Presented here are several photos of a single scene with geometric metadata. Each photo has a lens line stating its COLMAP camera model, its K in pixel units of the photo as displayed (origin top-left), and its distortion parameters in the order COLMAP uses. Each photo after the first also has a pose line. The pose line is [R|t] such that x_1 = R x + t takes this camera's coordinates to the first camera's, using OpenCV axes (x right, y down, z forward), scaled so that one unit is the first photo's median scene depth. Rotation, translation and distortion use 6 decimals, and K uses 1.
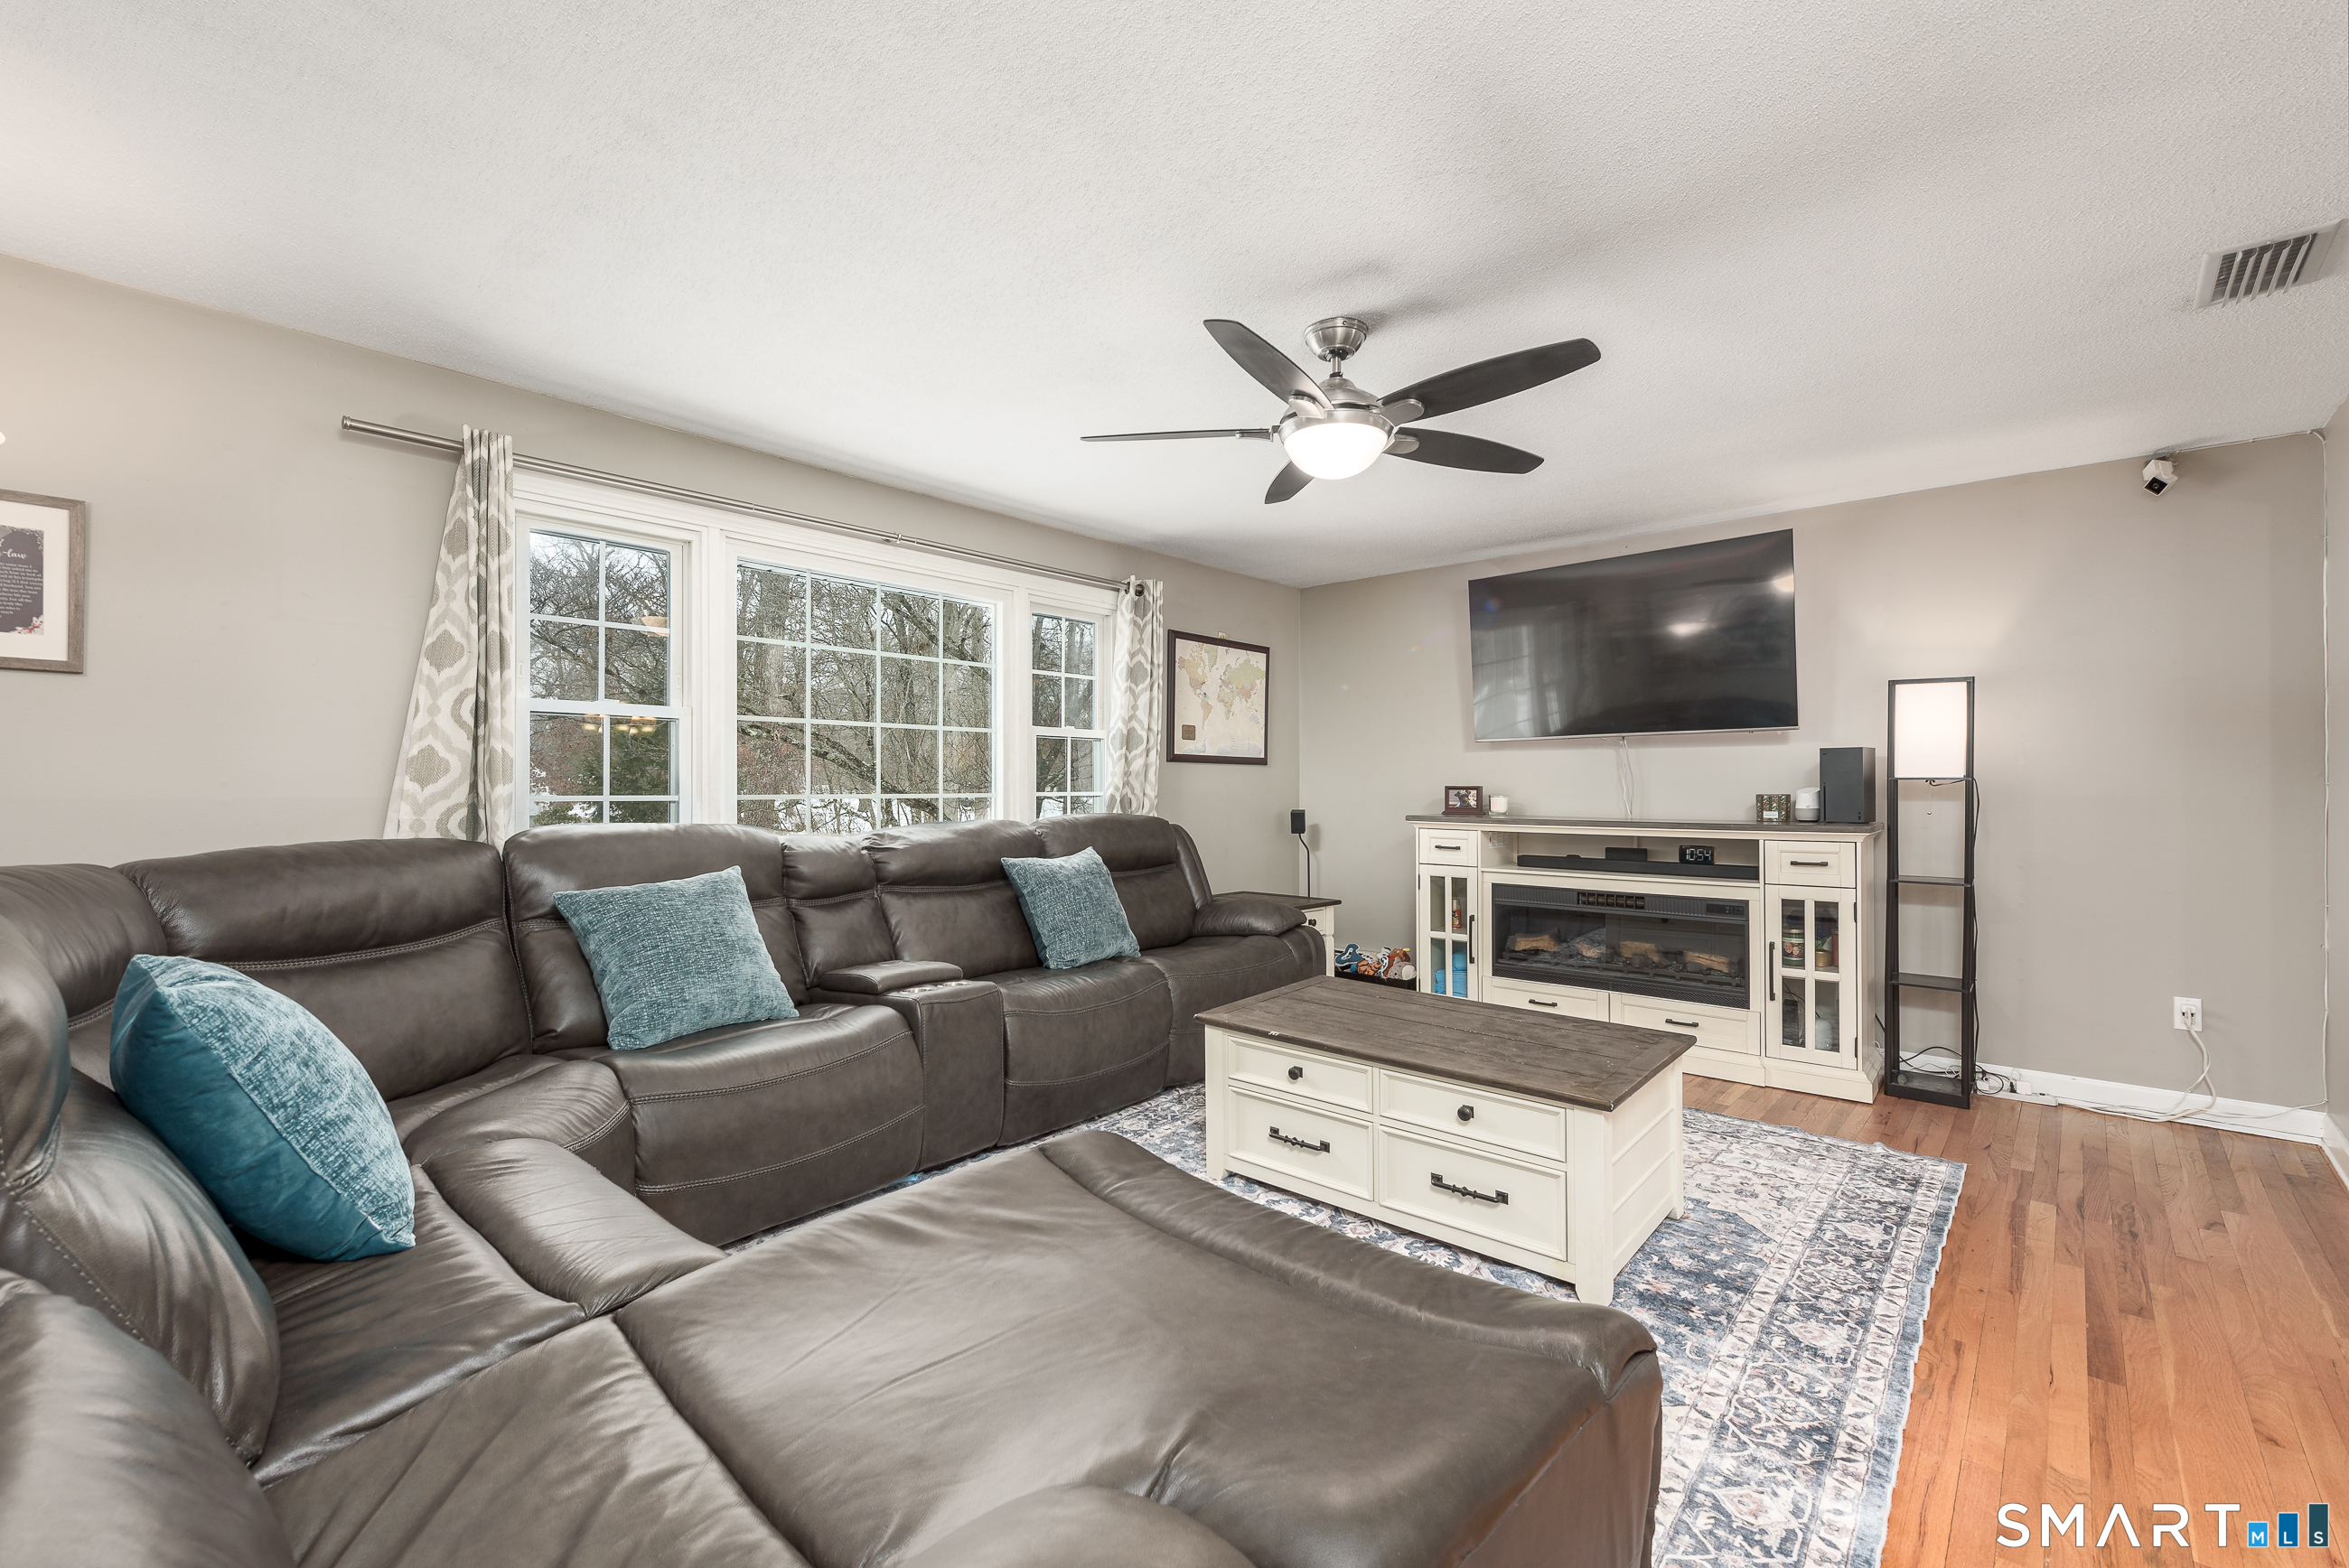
lens RADIAL K [[1001.7, 0, 1158.5], [0, 1001.7, 785.1], [0, 0, 1]] dist [0.008696, -0.000005]
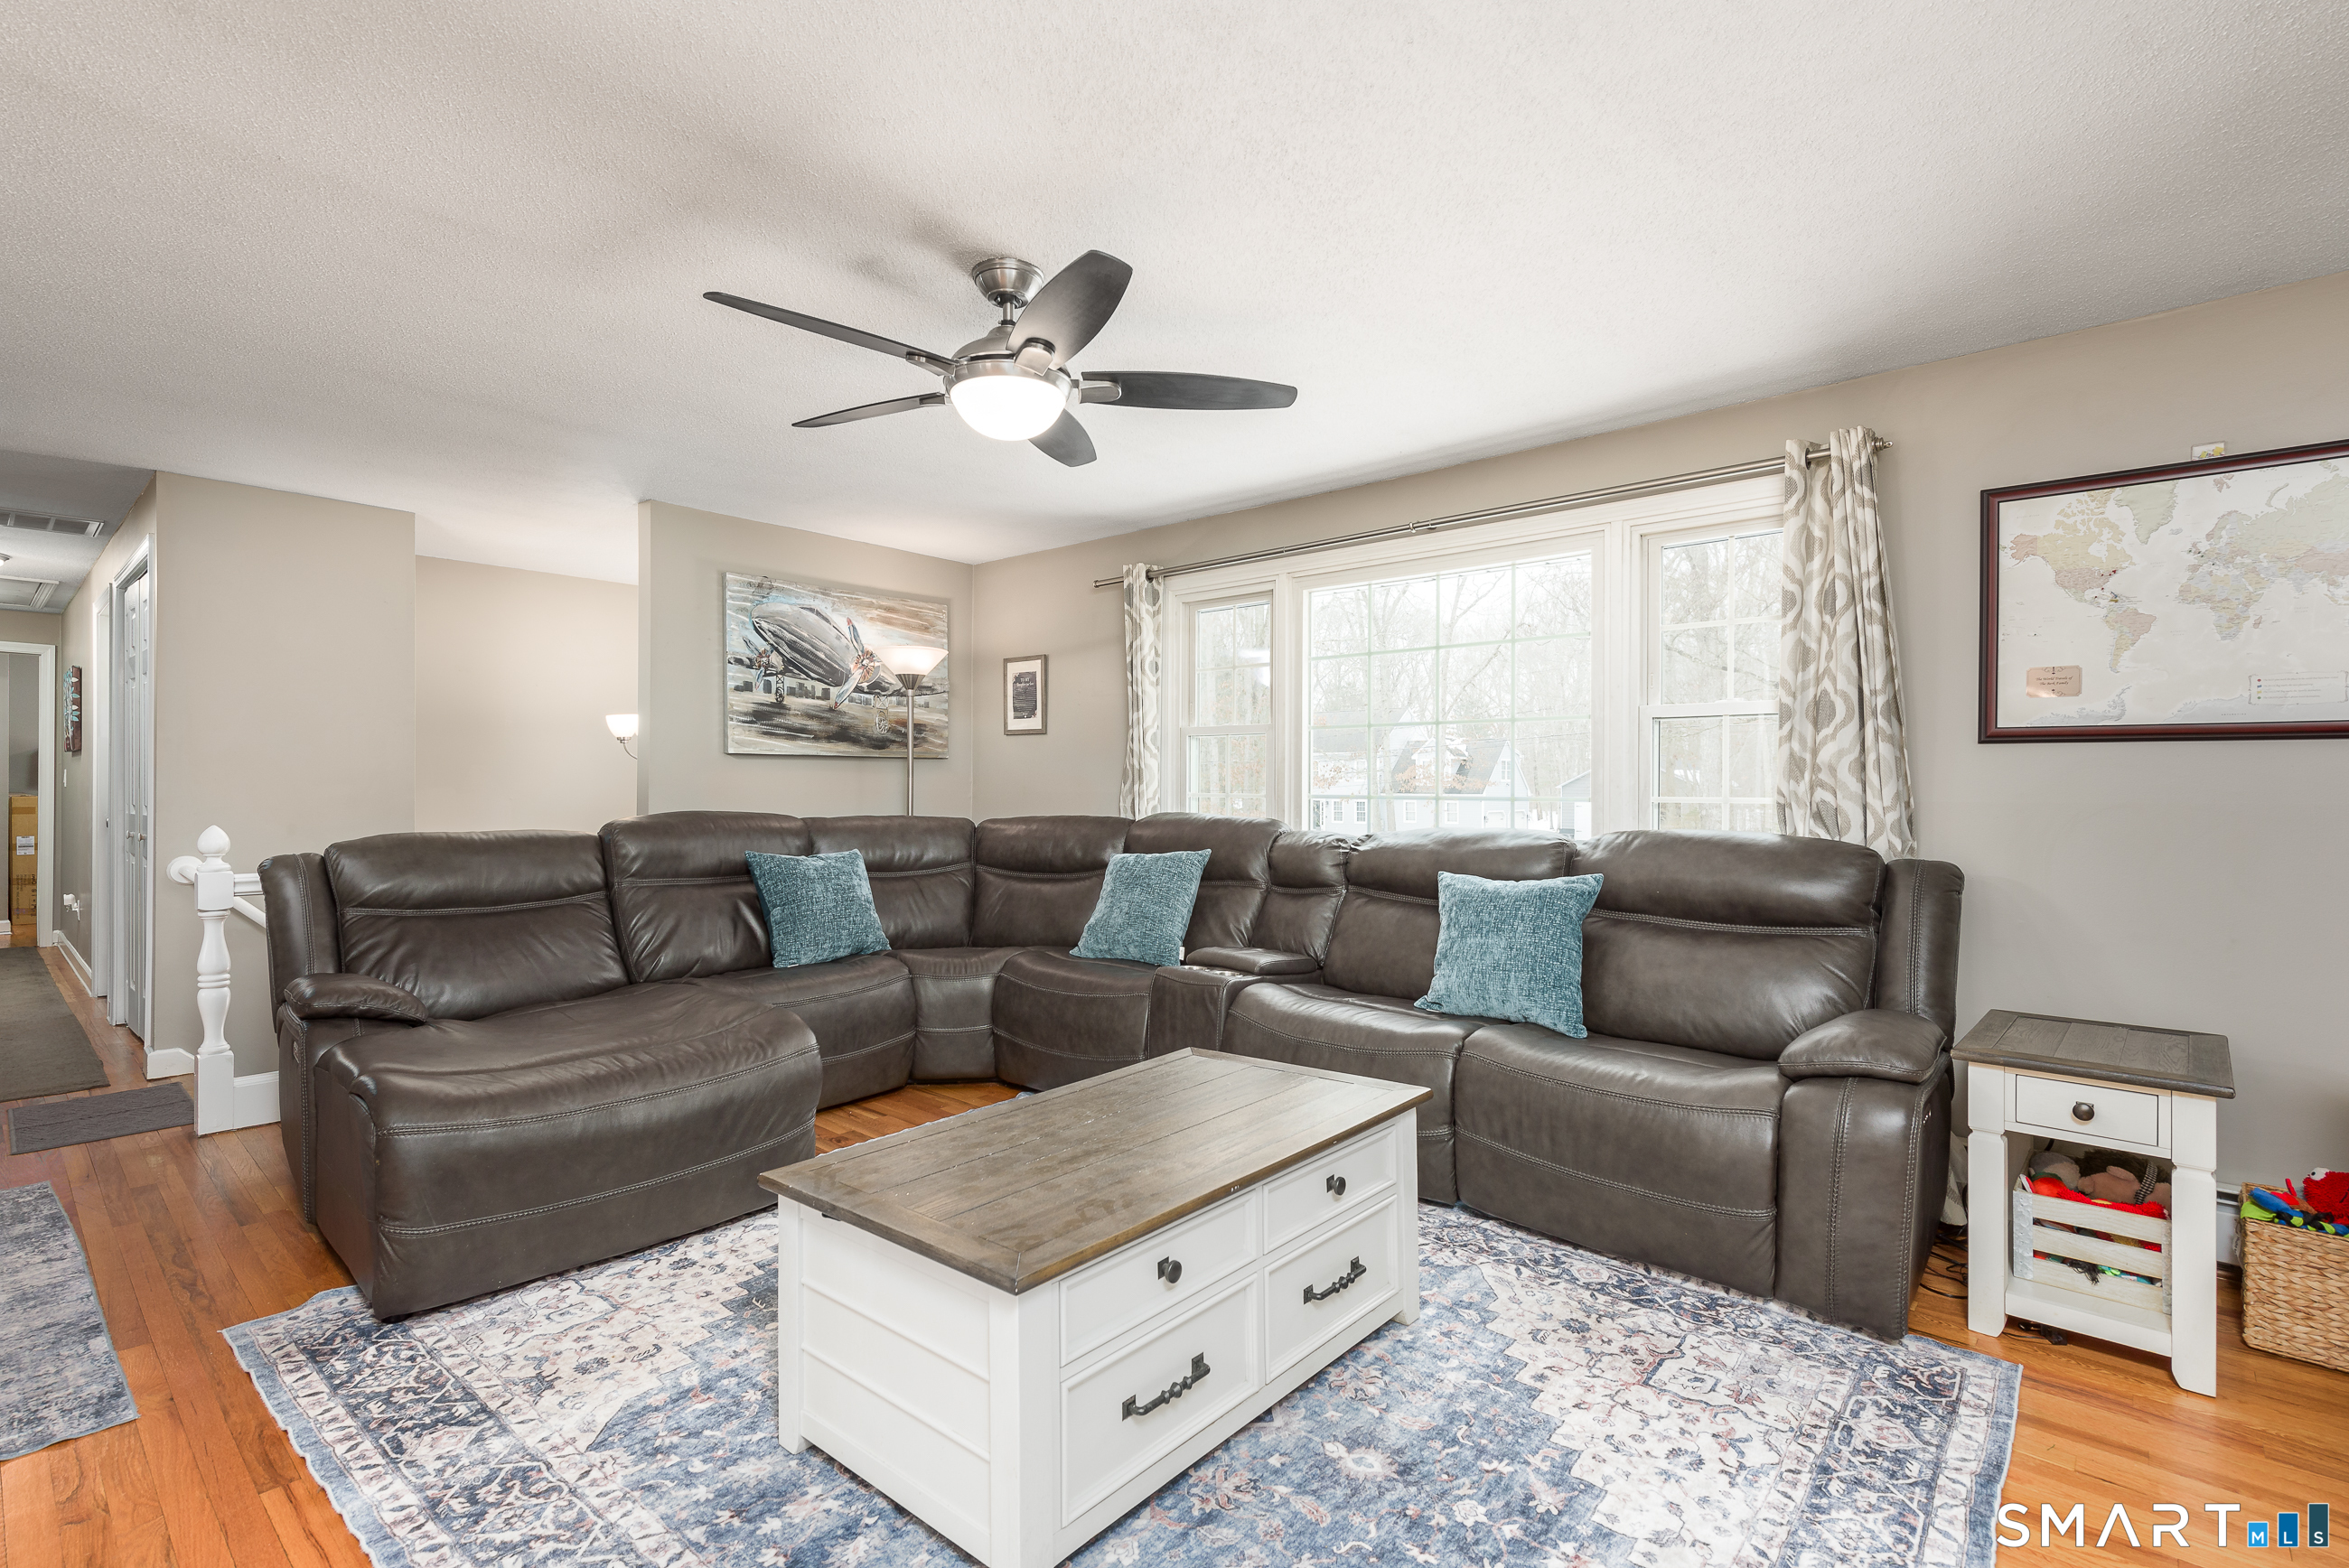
lens RADIAL K [[1088.7, 0, 1174.5], [0, 1088.7, 784.0], [0, 0, 1]] dist [0.010605, -0.000358]
pose [[0.014748, -0.004993, -0.999879, 0.773549], [-0.005429, 0.999972, -0.005073, 0.004058], [0.999877, 0.005503, 0.014720, 0.764870]]
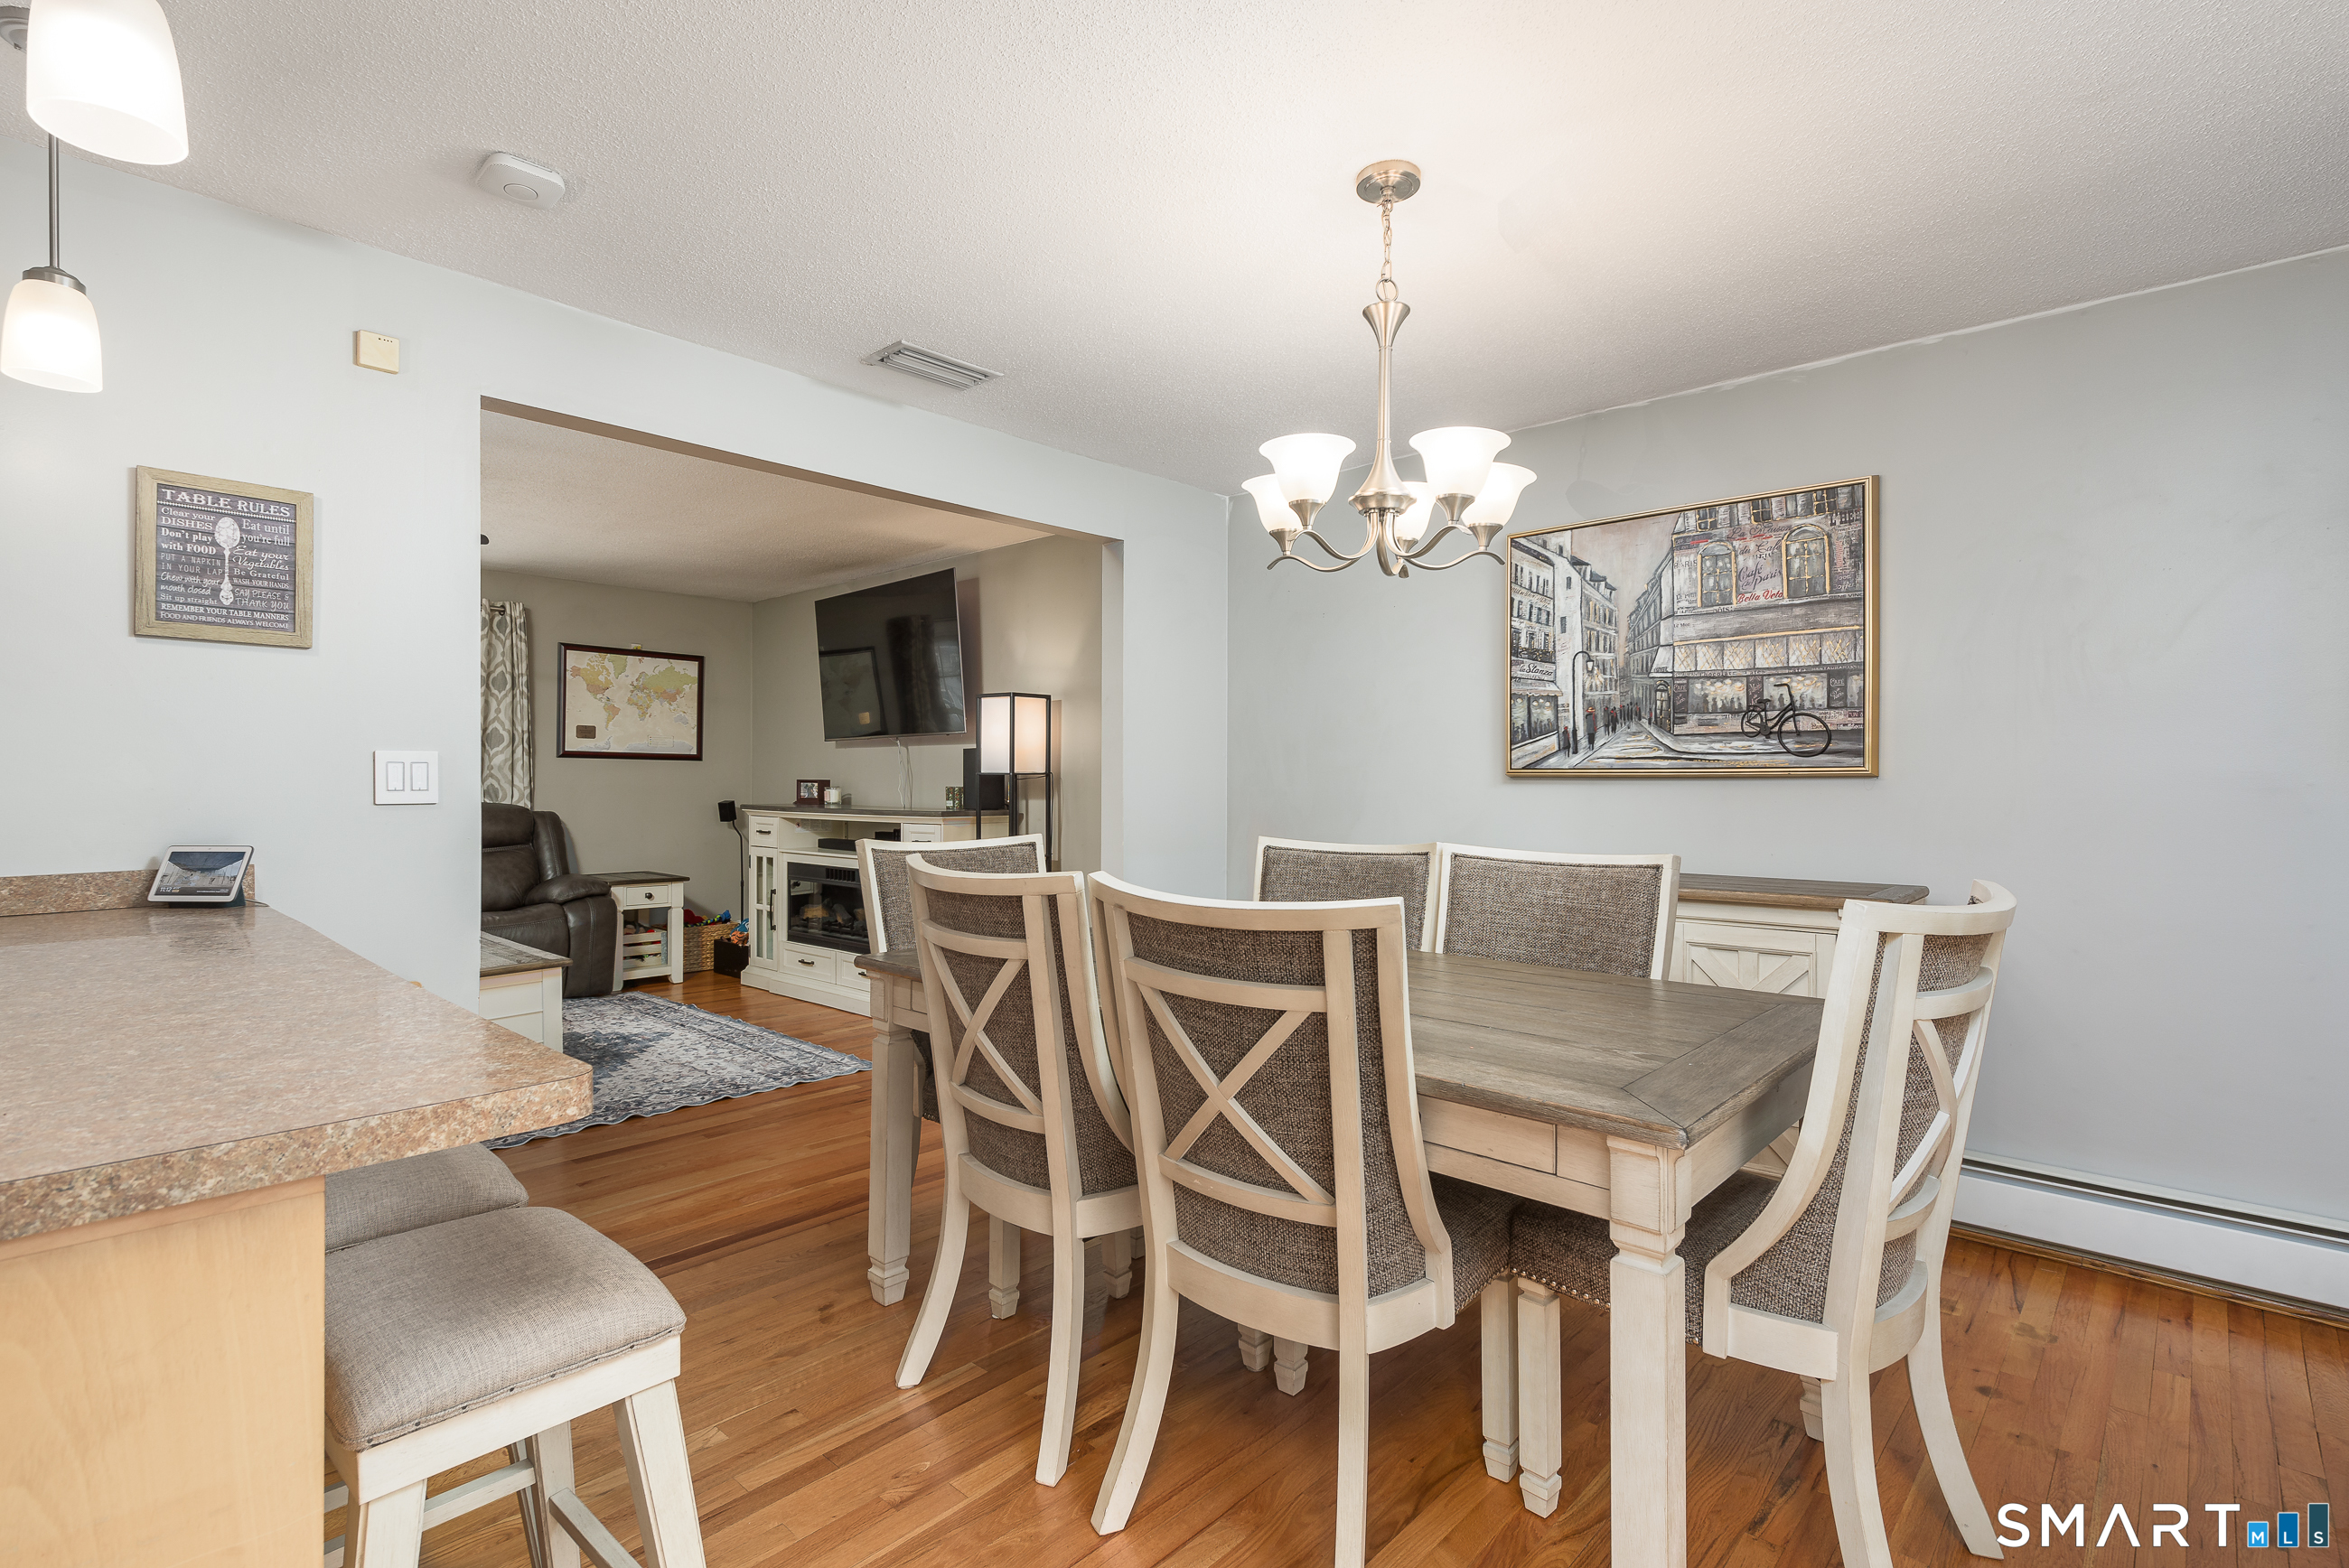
lens RADIAL K [[1107.8, 0, 1174.5], [0, 1107.8, 784.0], [0, 0, 1]] dist [0.010177, -0.000755]
pose [[0.999912, 0.003320, -0.012846, 0.986852], [-0.003297, 0.999993, 0.001777, 0.003427], [0.012852, -0.001735, 0.999916, -0.361078]]
